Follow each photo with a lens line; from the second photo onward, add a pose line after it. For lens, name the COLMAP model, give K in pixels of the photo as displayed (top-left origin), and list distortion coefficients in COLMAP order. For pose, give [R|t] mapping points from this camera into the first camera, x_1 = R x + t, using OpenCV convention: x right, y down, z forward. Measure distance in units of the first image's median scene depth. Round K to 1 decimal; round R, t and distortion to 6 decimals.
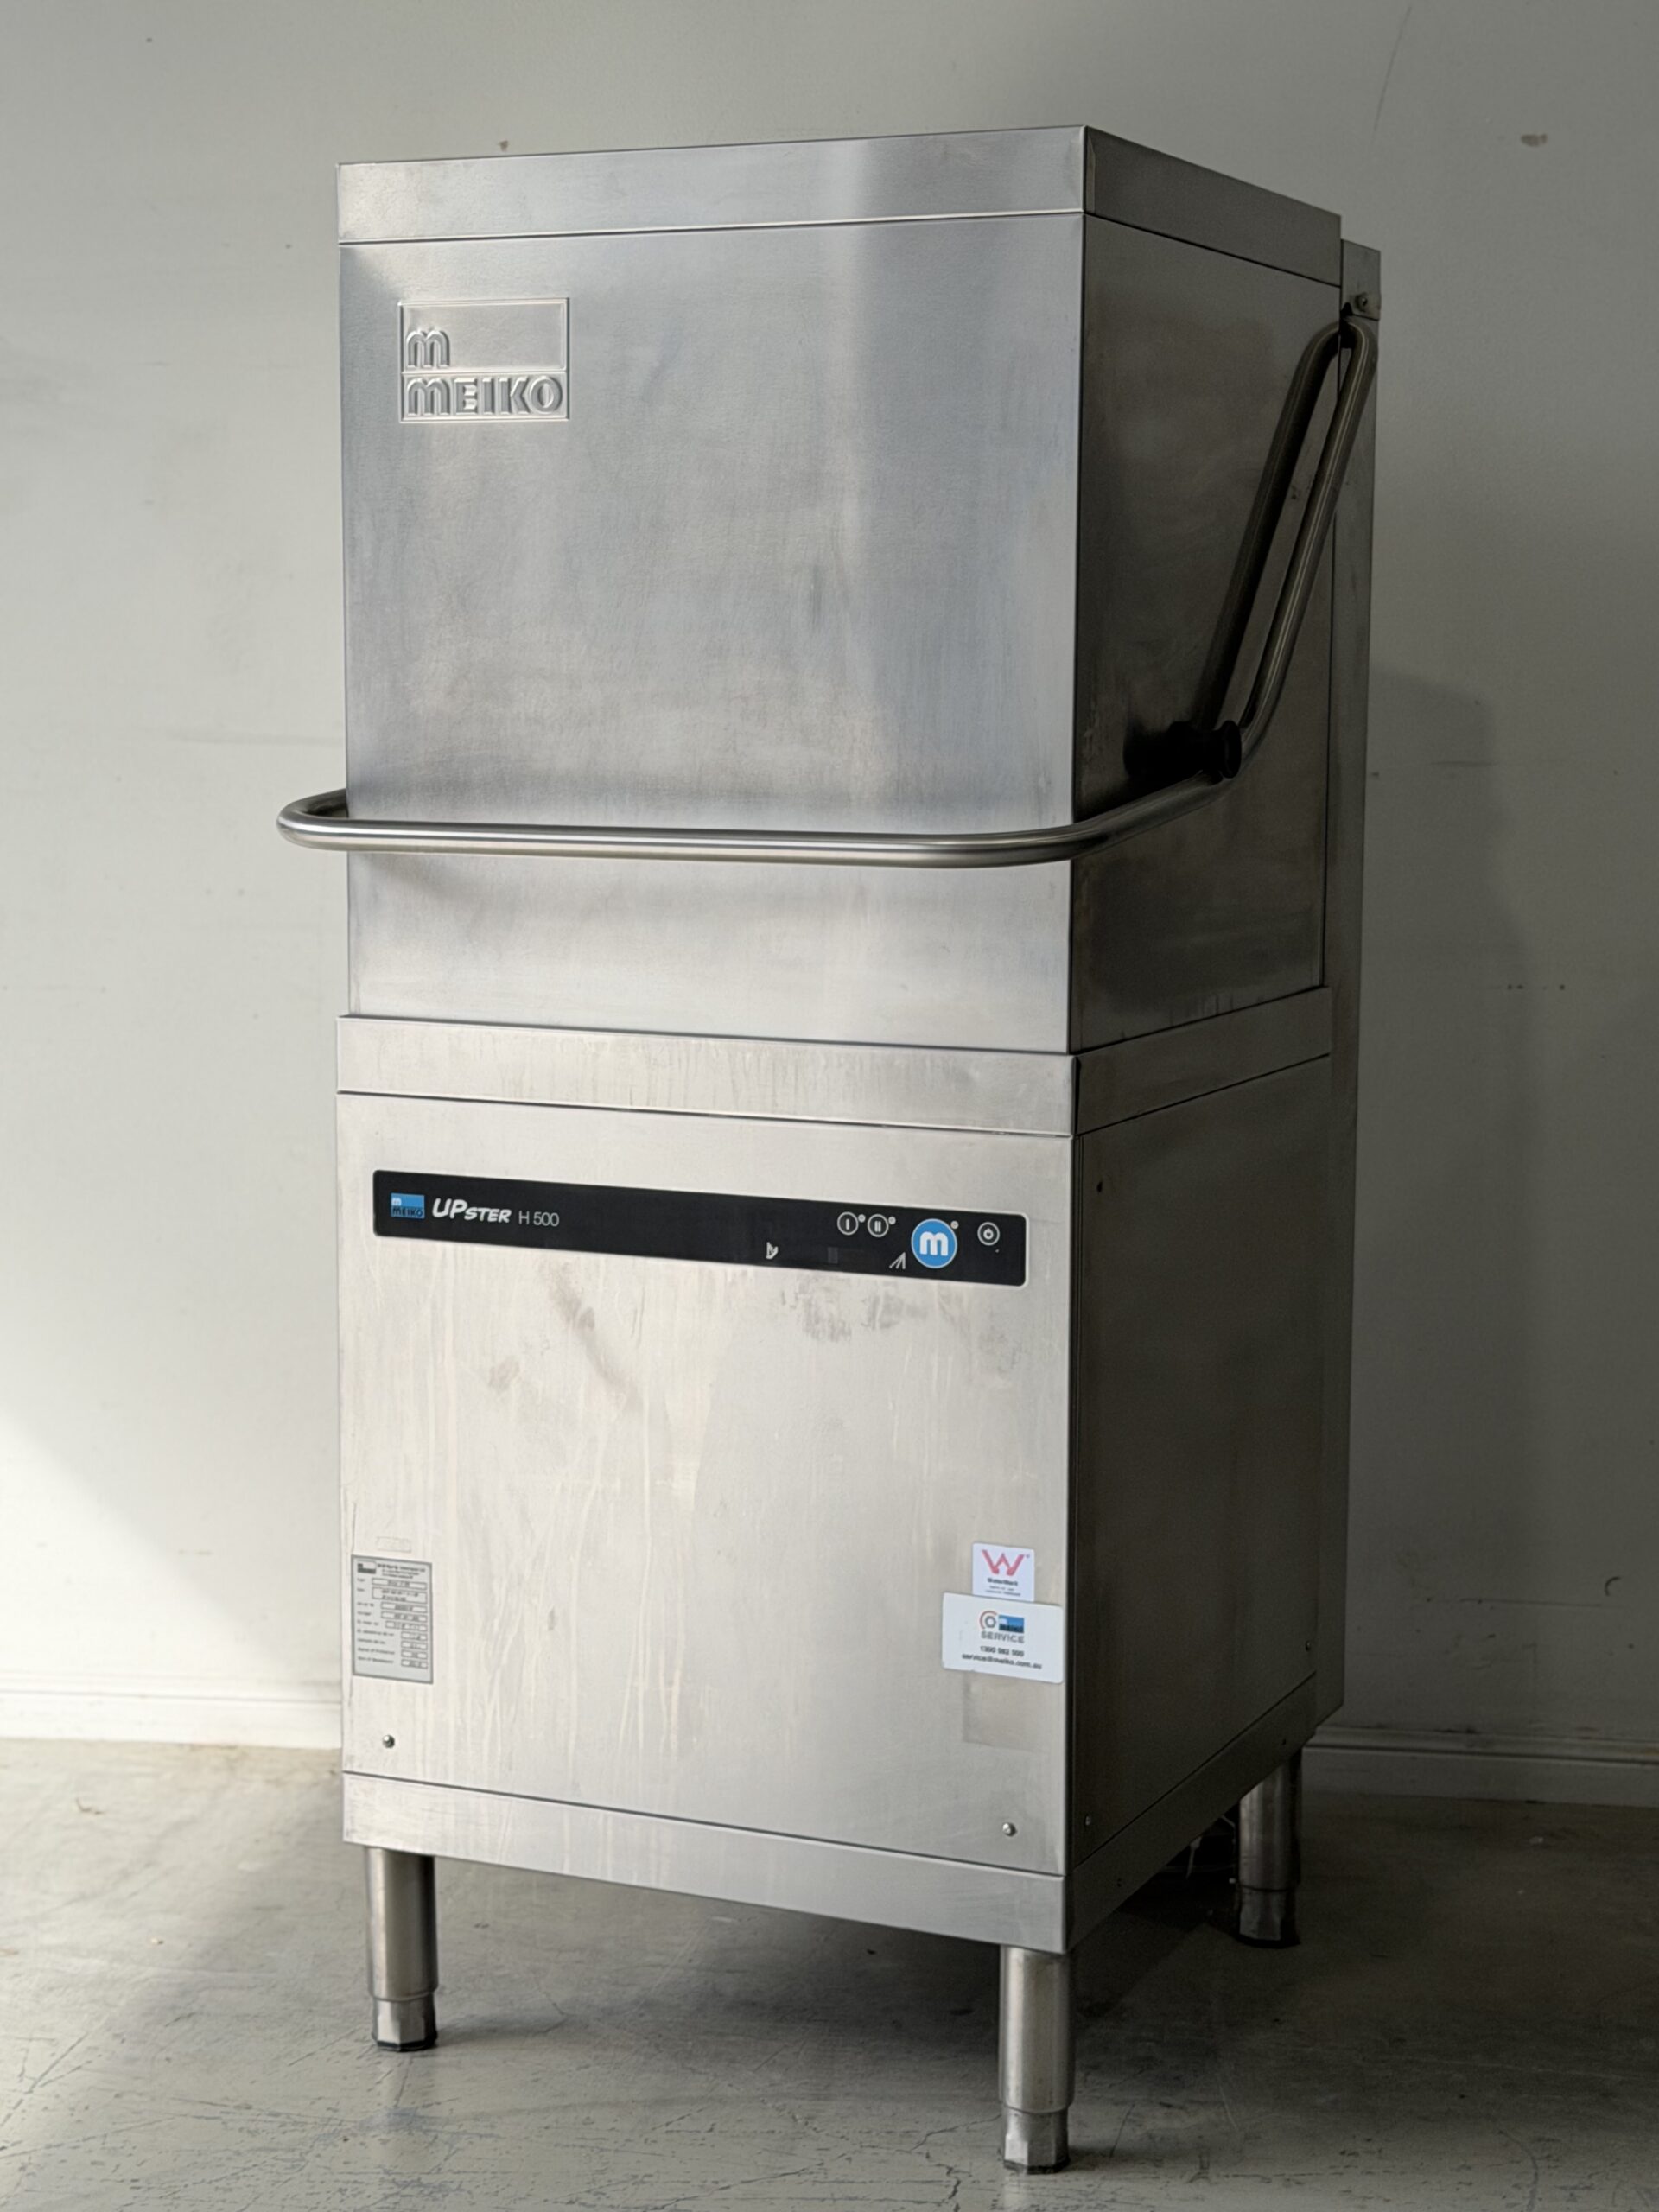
lens RADIAL K [[3661.8, 0, 818.7], [0, 3661.8, 1096.4], [0, 0, 1]] dist [0.134910, 0.000000]
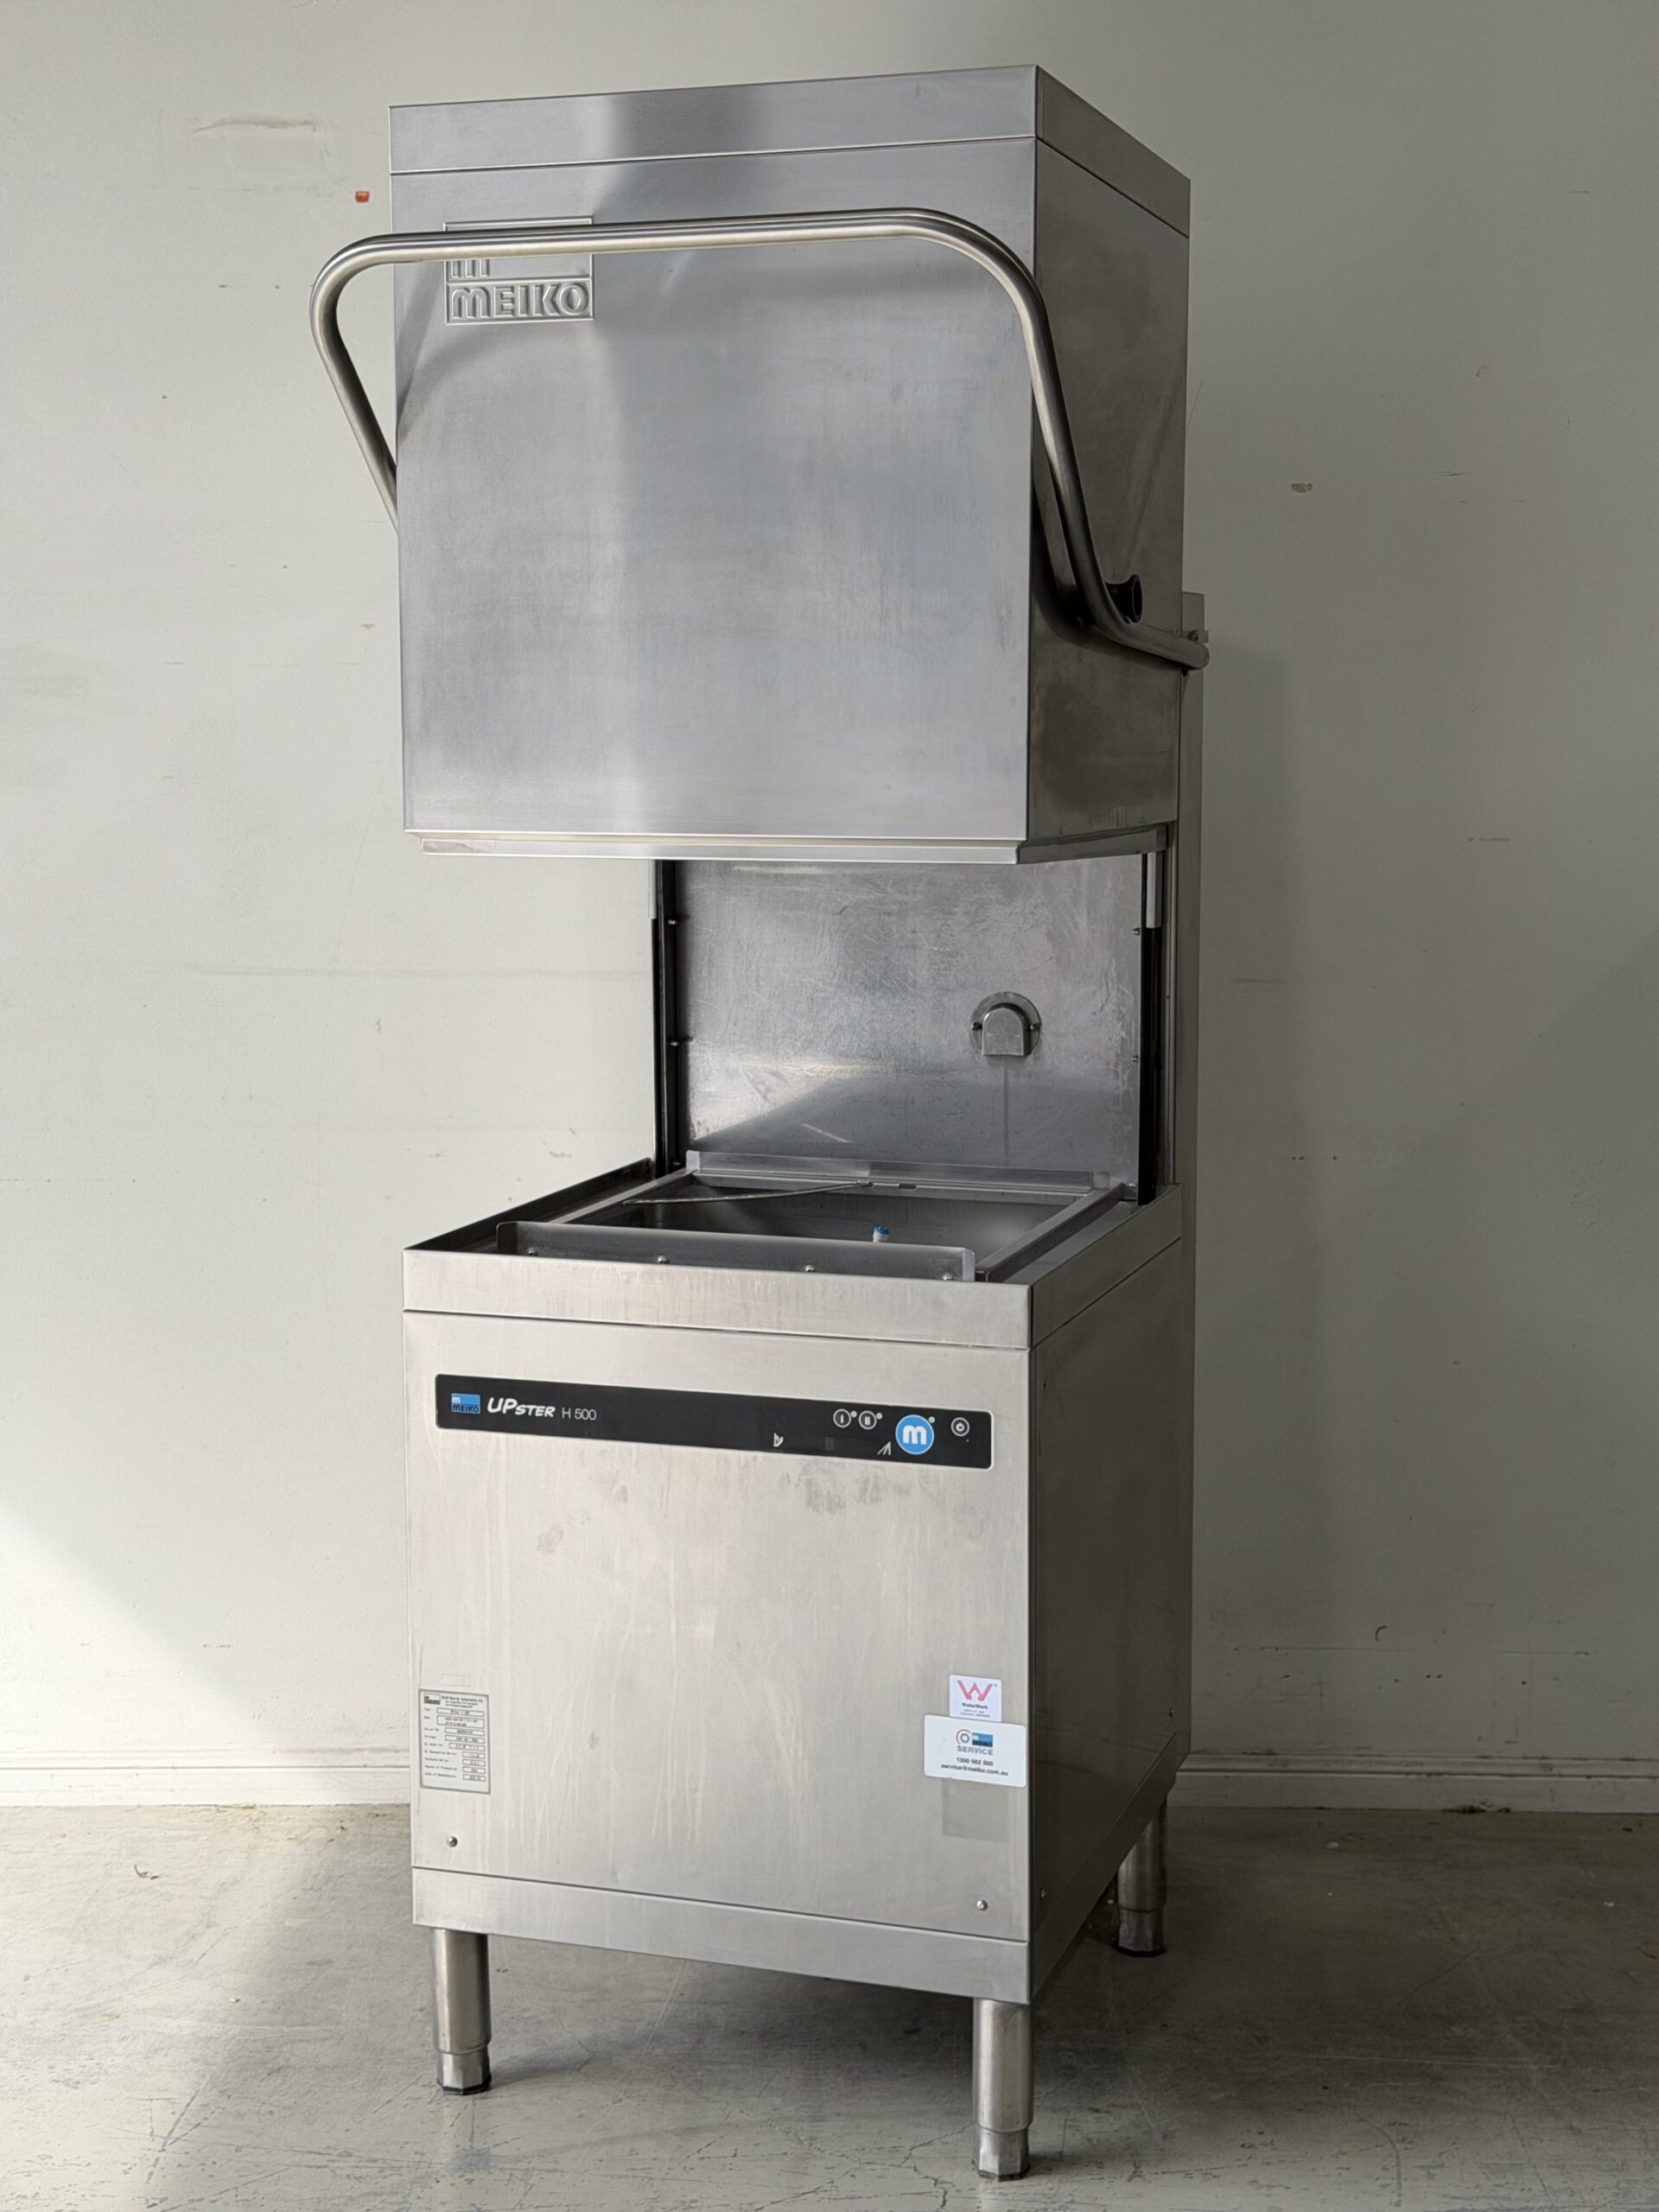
lens RADIAL K [[3081.4, 0, 826.3], [0, 3081.4, 1089.7], [0, 0, 1]] dist [0.105322, 0.000000]
pose [[0.994867, -0.021378, 0.098904, -0.091523], [0.021326, 0.999771, 0.001585, -0.072685], [-0.098915, 0.000533, 0.995096, -0.030652]]
